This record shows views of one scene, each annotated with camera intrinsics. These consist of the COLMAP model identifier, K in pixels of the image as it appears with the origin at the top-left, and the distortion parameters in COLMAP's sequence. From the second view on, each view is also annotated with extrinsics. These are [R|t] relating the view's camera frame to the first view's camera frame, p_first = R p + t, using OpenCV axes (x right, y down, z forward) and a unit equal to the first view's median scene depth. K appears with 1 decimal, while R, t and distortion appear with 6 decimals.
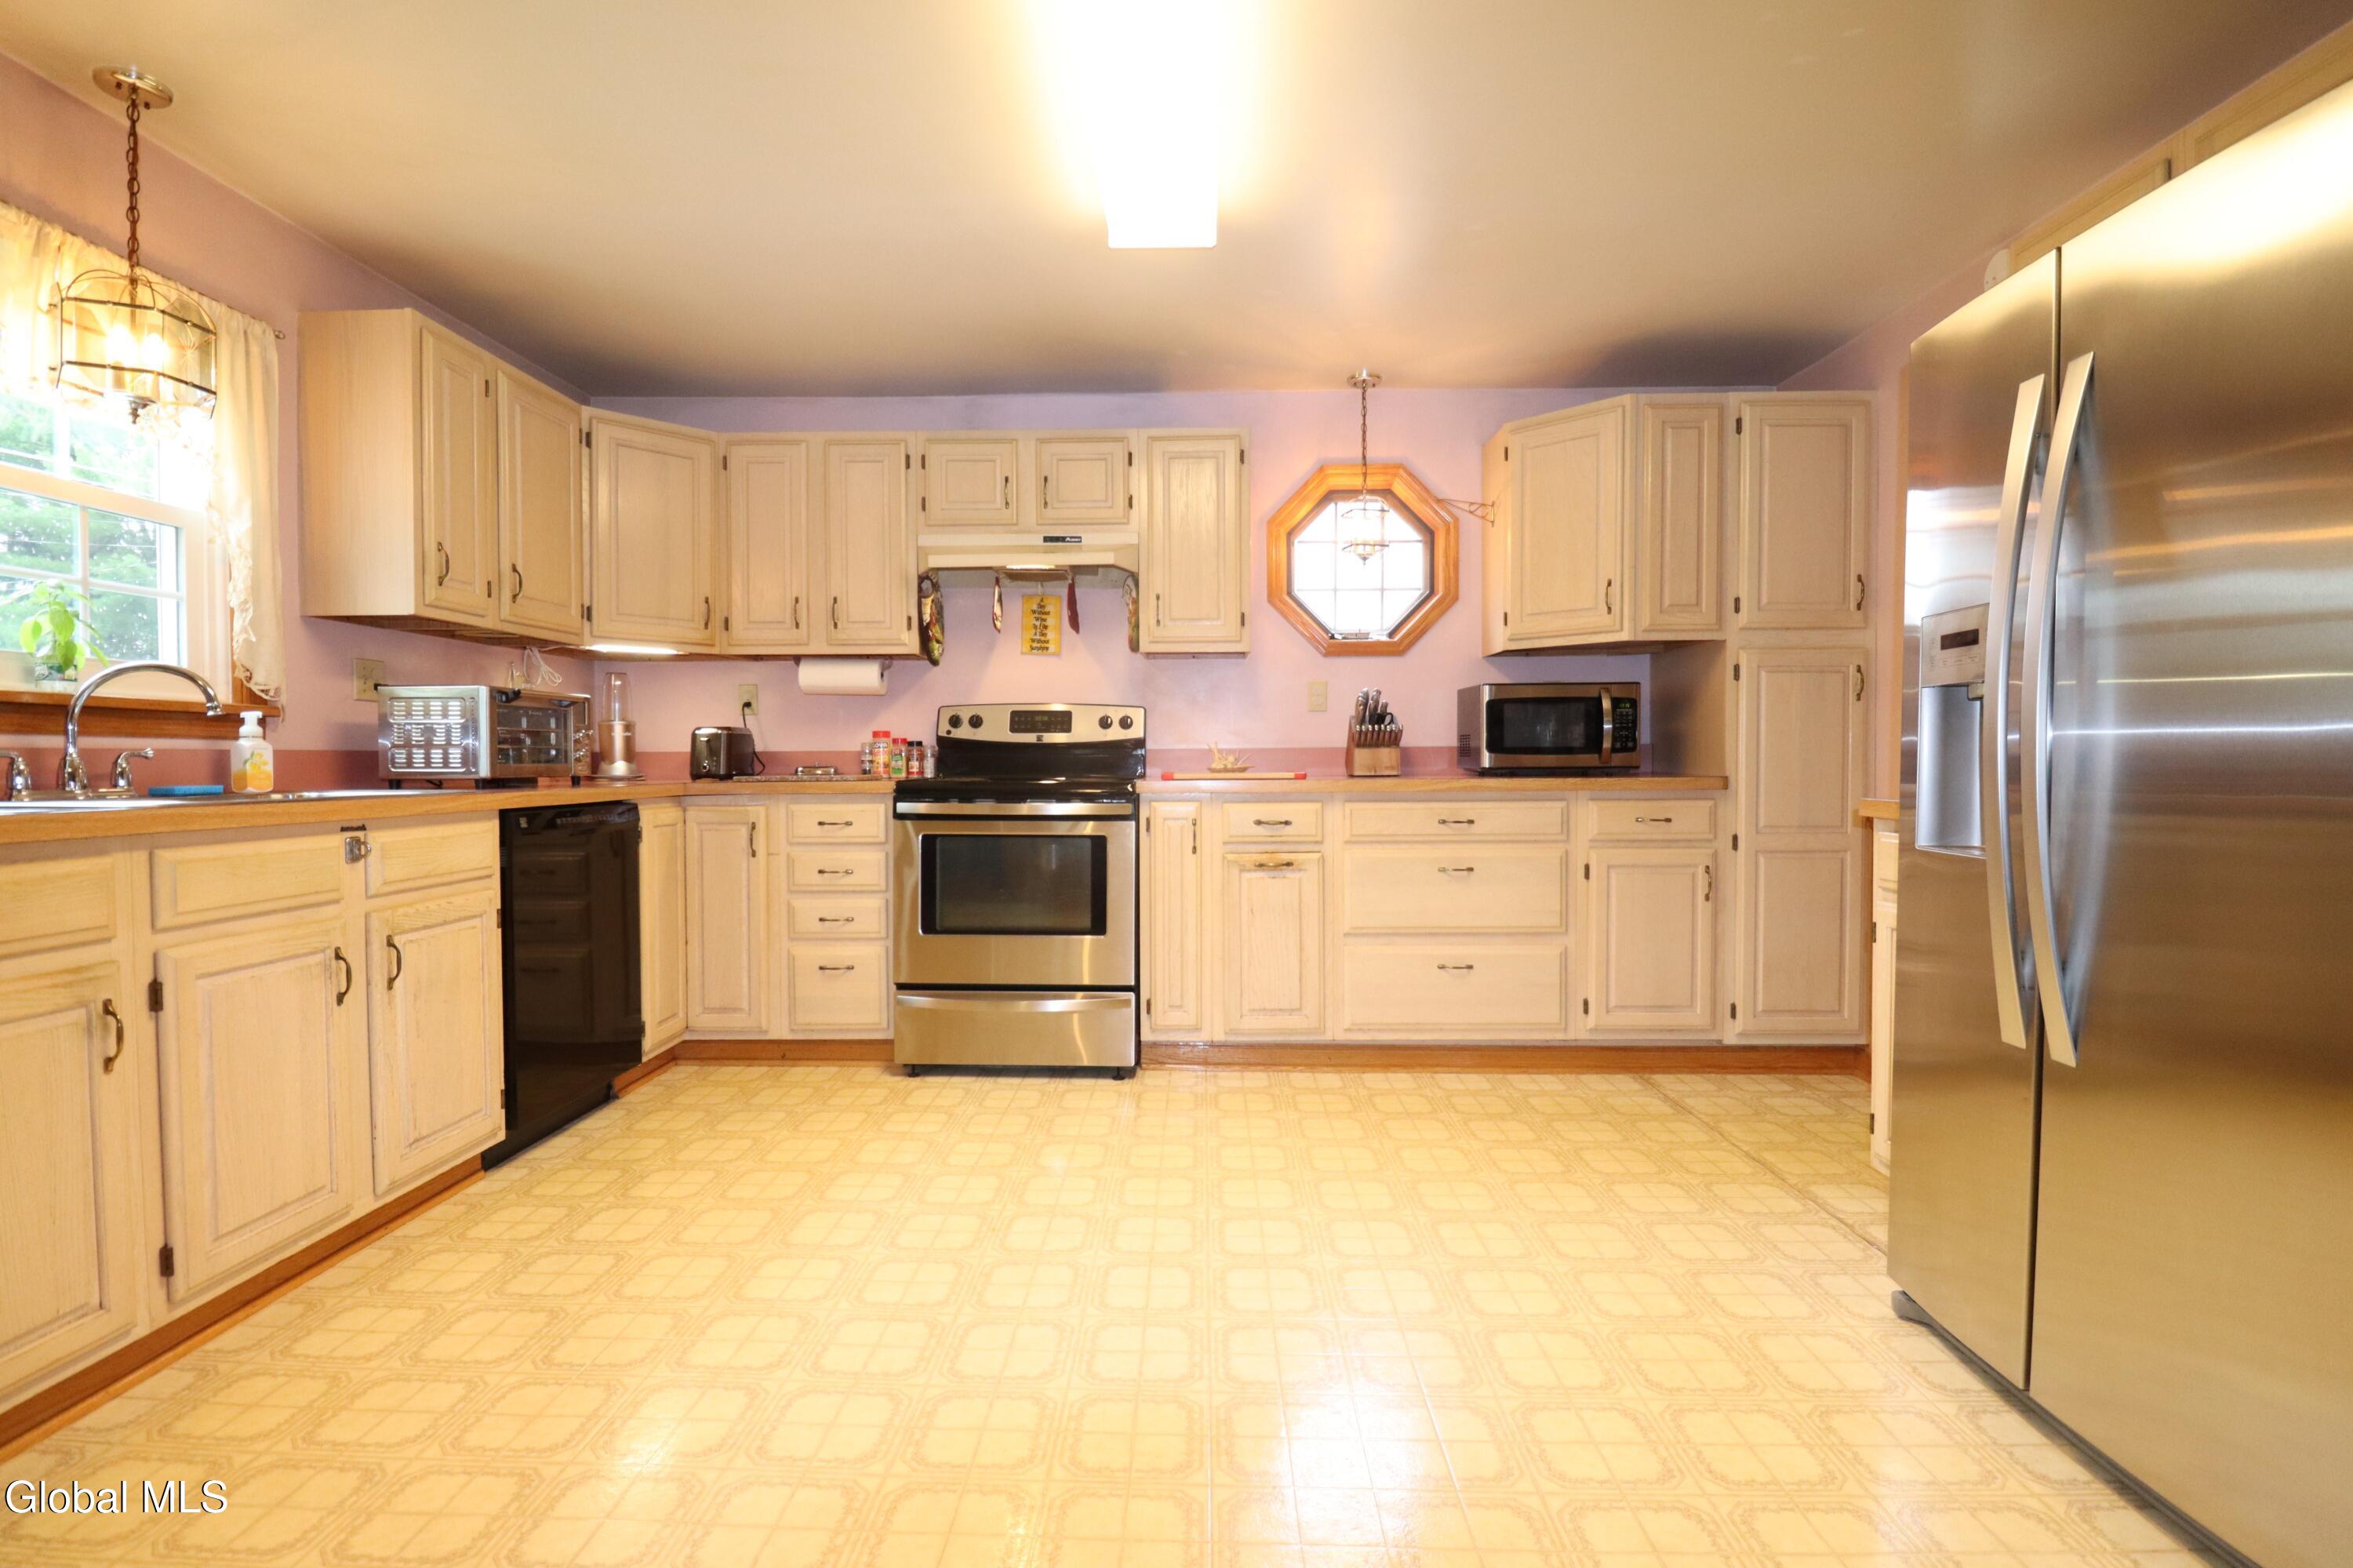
lens RADIAL K [[1096.1, 0, 1174.3], [0, 1096.1, 781.4], [0, 0, 1]] dist [-0.009118, -0.008846]
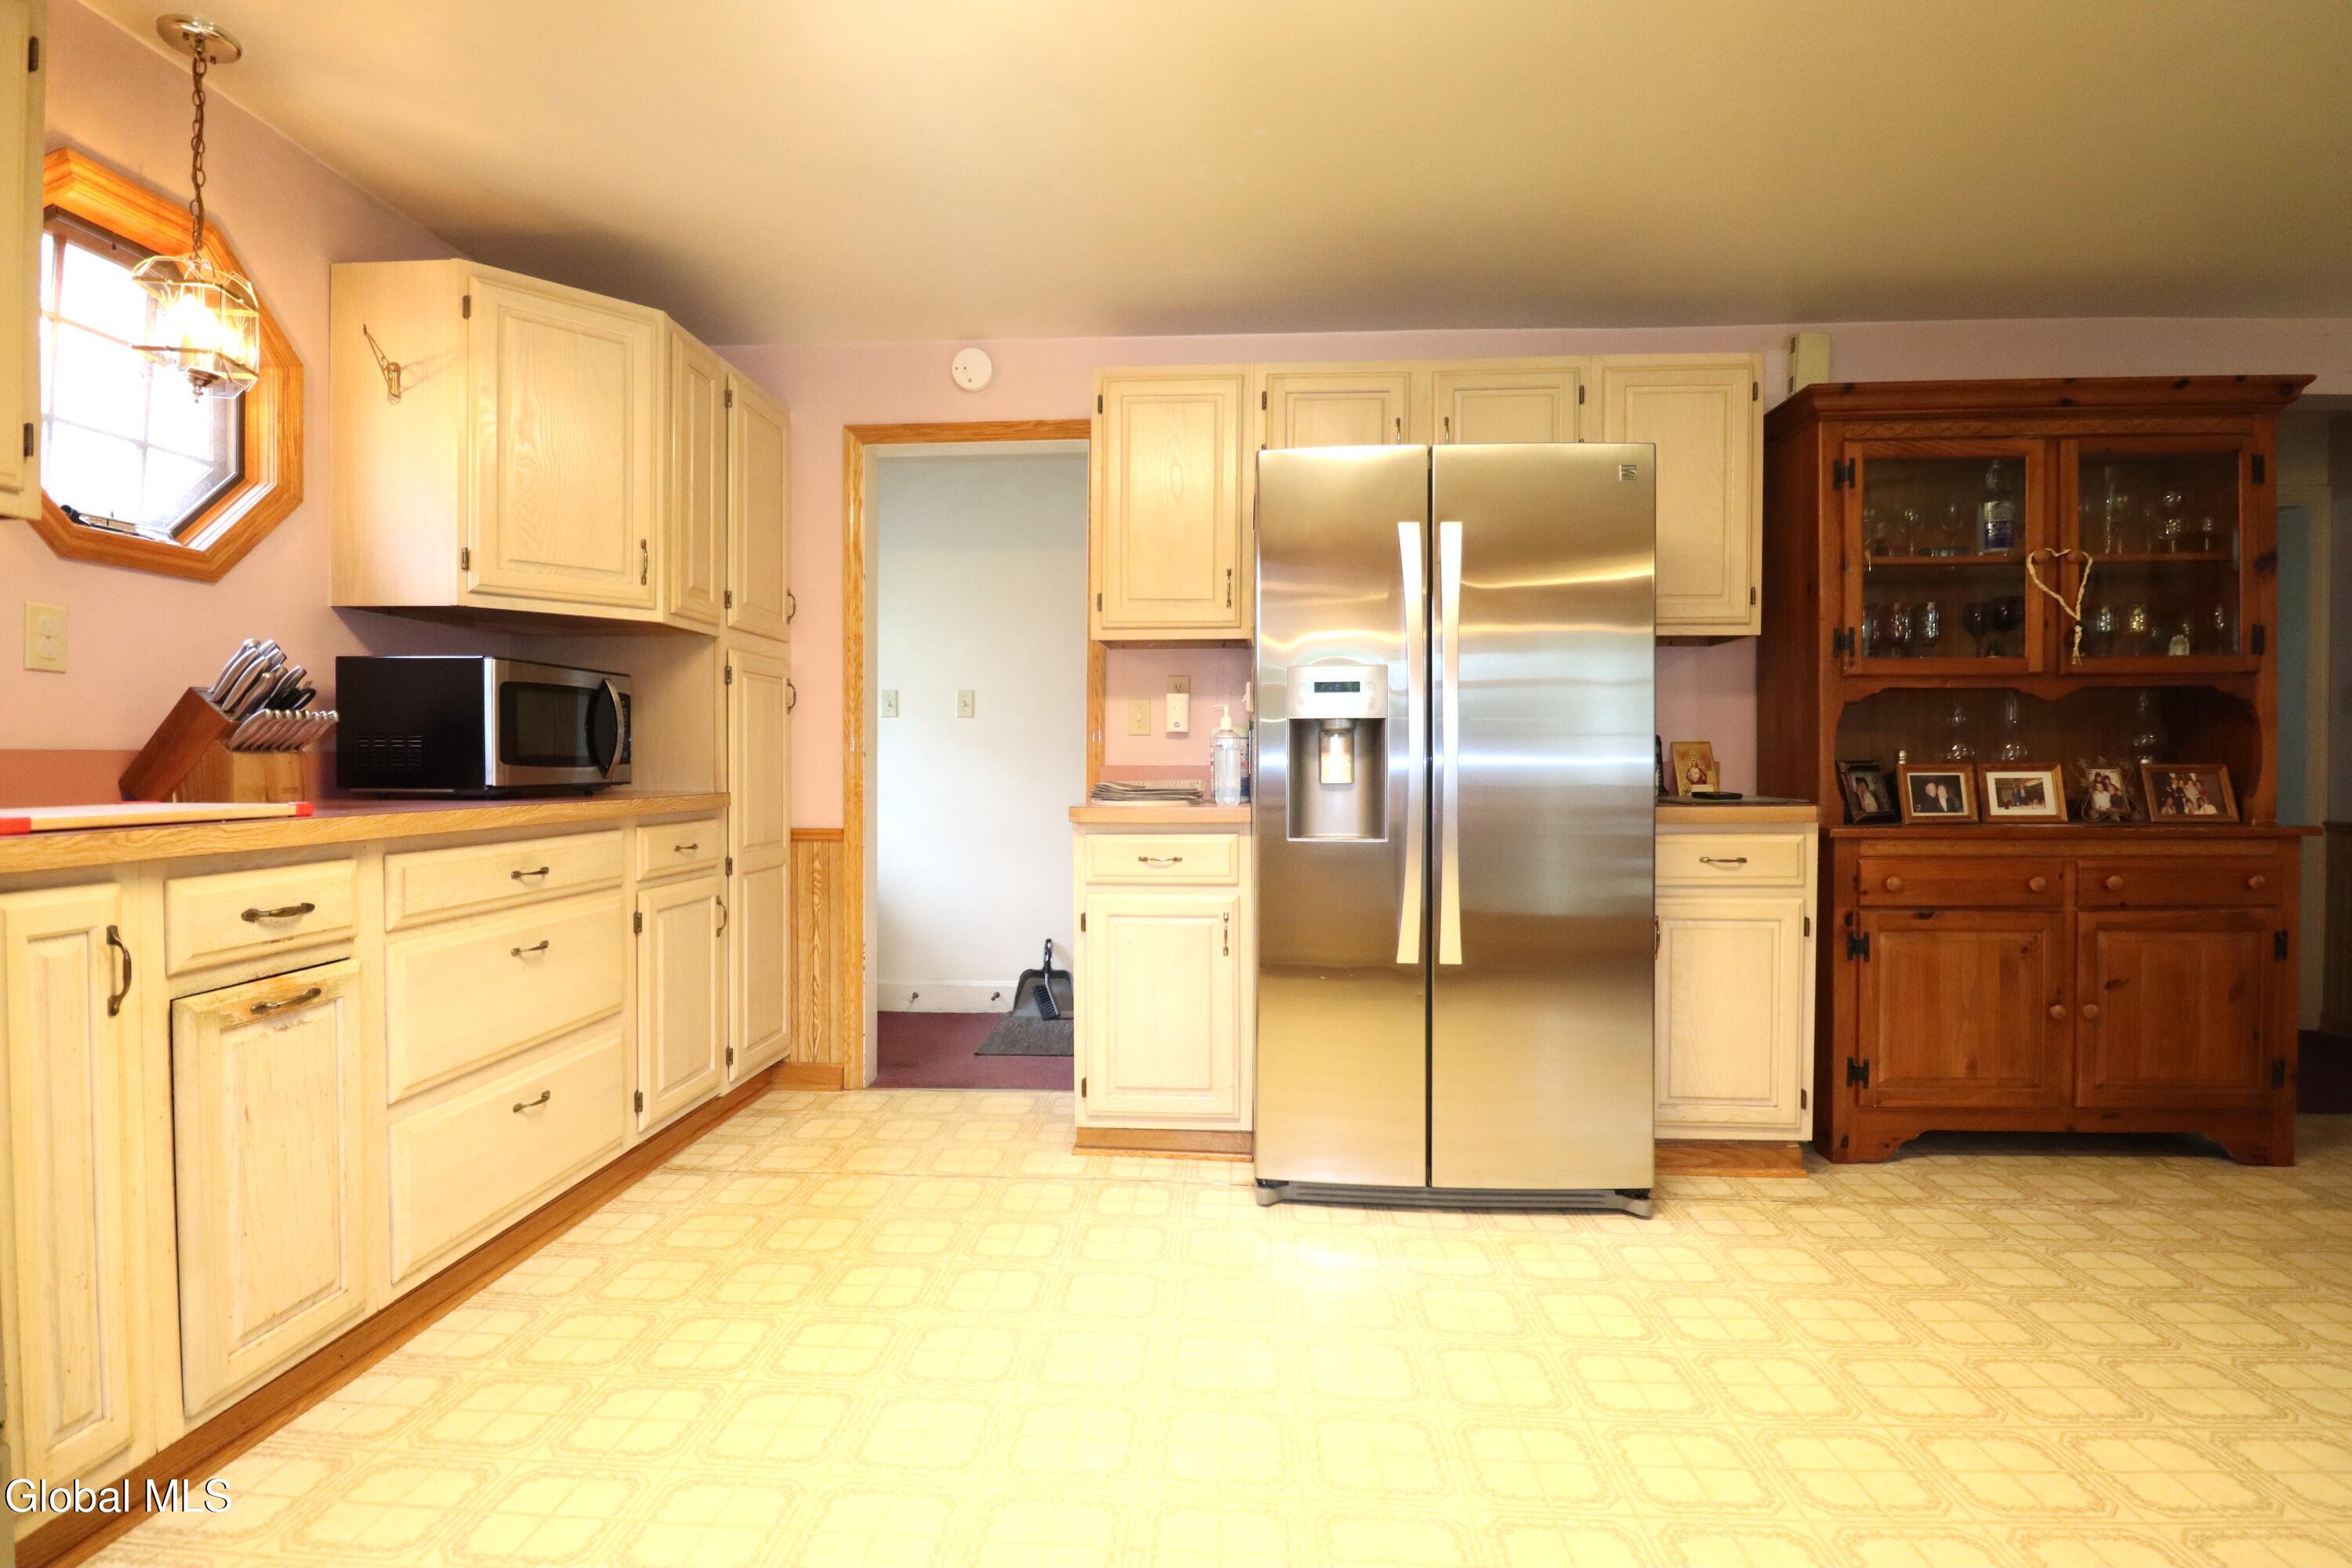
lens RADIAL K [[1095.6, 0, 1170.5], [0, 1095.6, 776.4], [0, 0, 1]] dist [-0.009118, -0.008846]
pose [[0.032926, -0.007222, 0.999432, -0.359030], [0.021625, 0.999745, 0.006512, -0.014827], [-0.999224, 0.021398, 0.033074, 0.603461]]
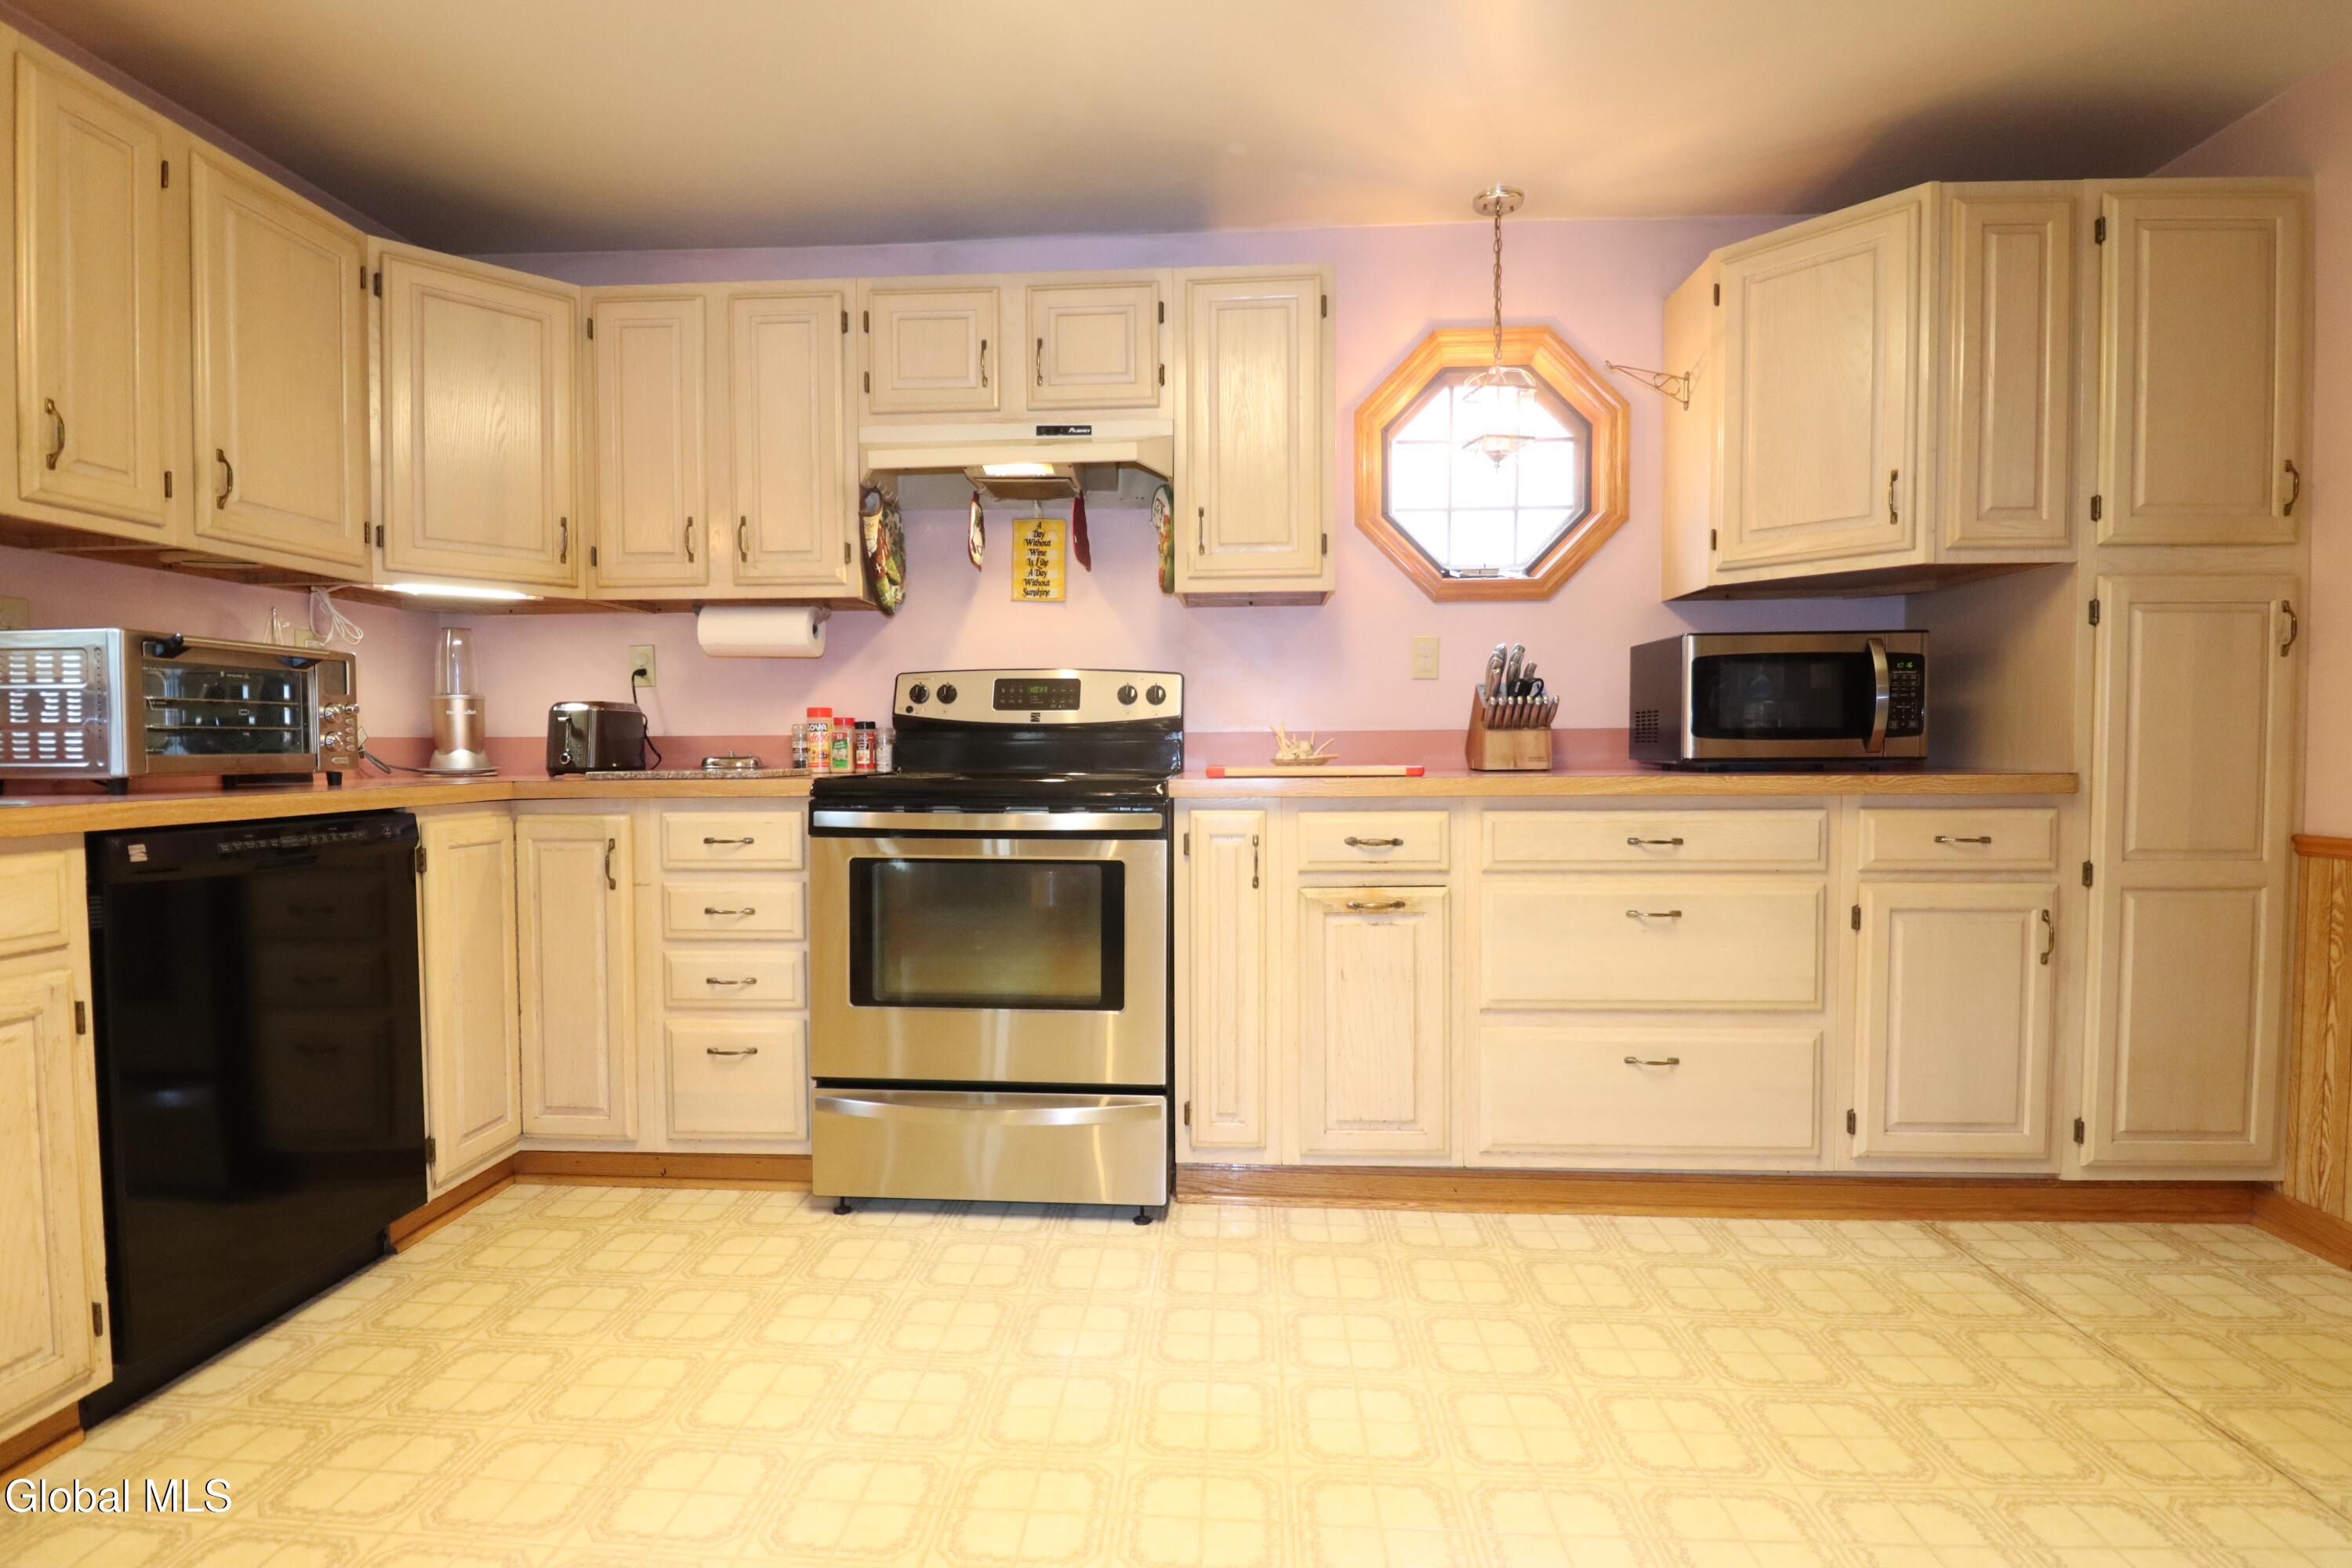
lens RADIAL K [[1095.6, 0, 1176.8], [0, 1095.6, 780.5], [0, 0, 1]] dist [-0.009118, -0.008846]
pose [[0.999314, 0.000733, -0.037034, -0.005077], [-0.000348, 0.999946, 0.010409, -0.006494], [0.037040, -0.010389, 0.999260, 0.331713]]
